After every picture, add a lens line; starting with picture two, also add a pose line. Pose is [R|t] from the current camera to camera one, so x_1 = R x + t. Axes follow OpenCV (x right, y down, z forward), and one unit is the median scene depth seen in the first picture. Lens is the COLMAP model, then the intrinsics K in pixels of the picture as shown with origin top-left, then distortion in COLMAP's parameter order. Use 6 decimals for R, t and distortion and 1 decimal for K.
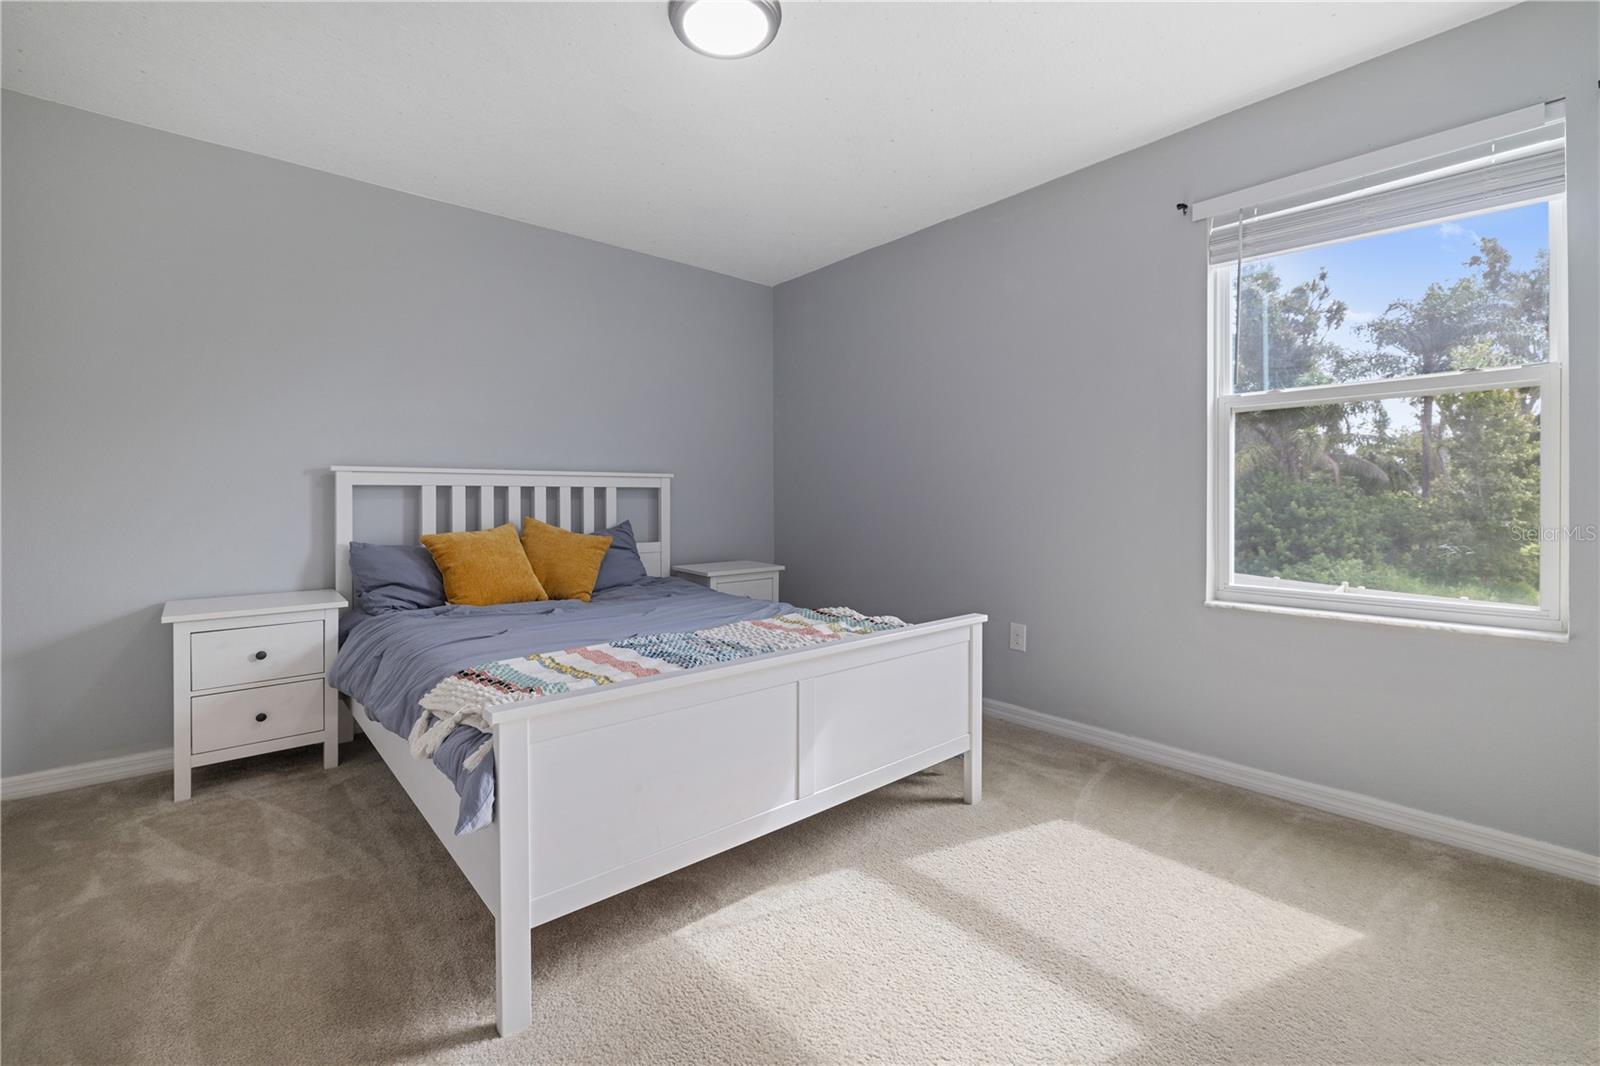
lens RADIAL K [[676.1, 0, 787.0], [0, 676.1, 510.2], [0, 0, 1]] dist [-0.000219, -0.000999]
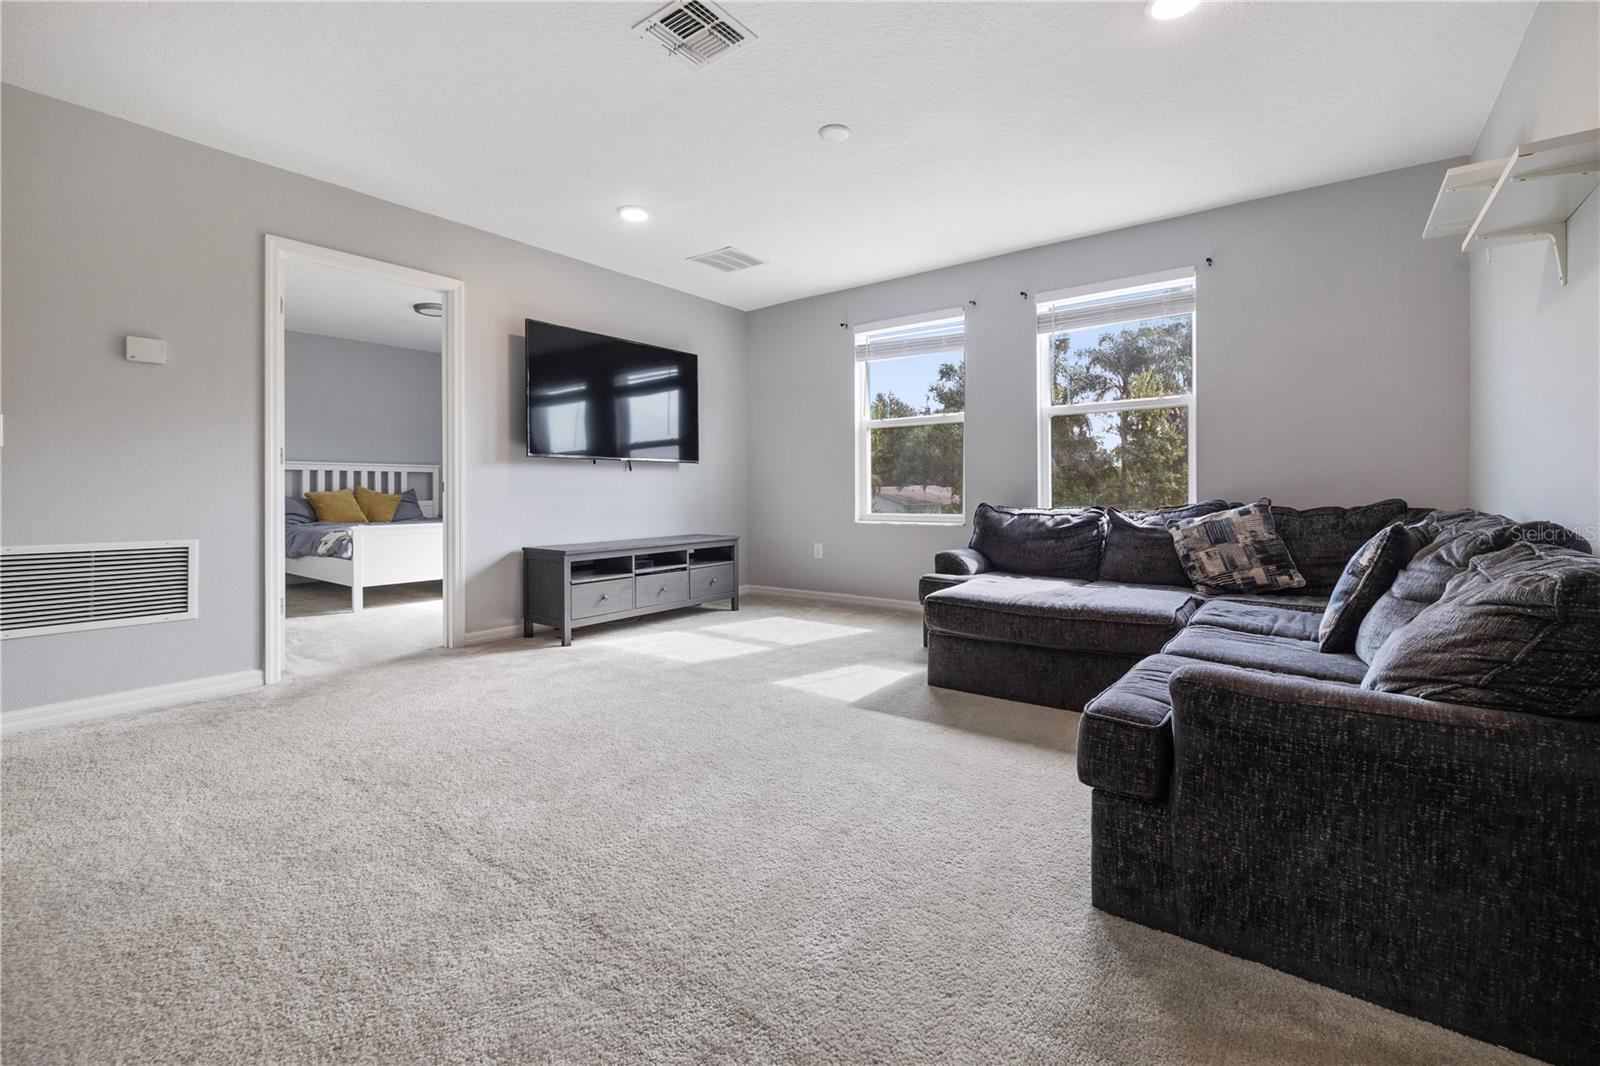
lens RADIAL K [[676.1, 0, 799.8], [0, 676.1, 499.1], [0, 0, 1]] dist [-0.000219, -0.000999]
pose [[0.975279, 0.002182, 0.220966, 0.471373], [-0.002464, 0.999996, 0.001001, 0.045172], [-0.220963, -0.001520, 0.975281, -1.294136]]
